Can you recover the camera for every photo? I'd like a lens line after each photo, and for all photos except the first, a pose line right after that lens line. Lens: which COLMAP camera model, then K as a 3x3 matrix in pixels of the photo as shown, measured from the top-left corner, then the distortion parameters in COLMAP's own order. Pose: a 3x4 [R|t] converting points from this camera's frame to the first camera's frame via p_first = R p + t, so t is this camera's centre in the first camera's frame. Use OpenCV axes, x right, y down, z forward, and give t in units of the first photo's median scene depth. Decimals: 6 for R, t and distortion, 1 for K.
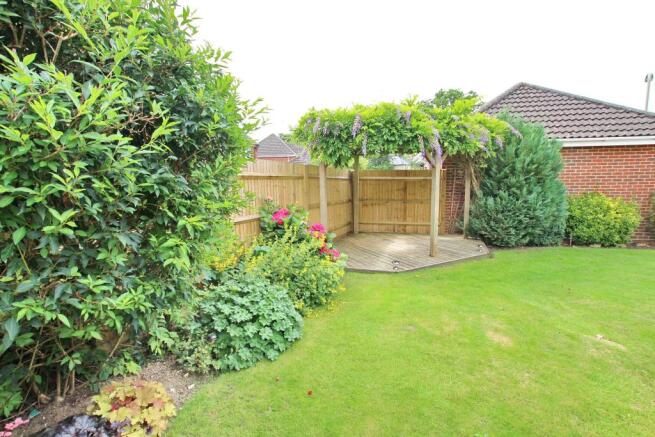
lens RADIAL K [[304.2, 0, 327.9], [0, 304.2, 221.0], [0, 0, 1]] dist [-0.027261, 0.003554]
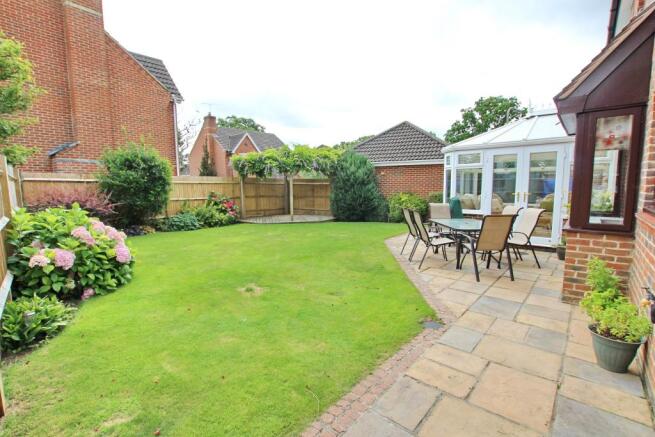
lens RADIAL K [[304.2, 0, 324.5], [0, 304.2, 219.5], [0, 0, 1]] dist [-0.027261, 0.003554]
pose [[0.957560, 0.032947, -0.286346, 0.832818], [-0.038568, 0.999158, -0.014009, 0.091663], [0.285644, 0.024459, 0.958024, -0.684001]]
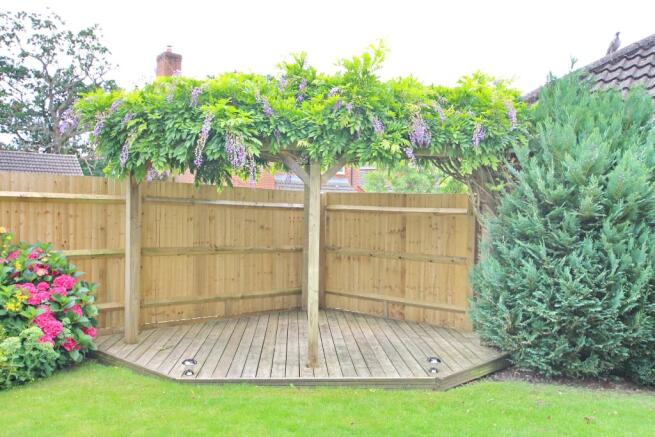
lens RADIAL K [[566.6, 0, 330.1], [0, 566.6, 215.6], [0, 0, 1]] dist [-0.012357, -0.004803]
pose [[0.905096, 0.030298, -0.424127, 0.541070], [-0.082766, 0.990933, -0.105837, -0.022243], [0.417075, 0.130895, 0.899397, 0.105884]]
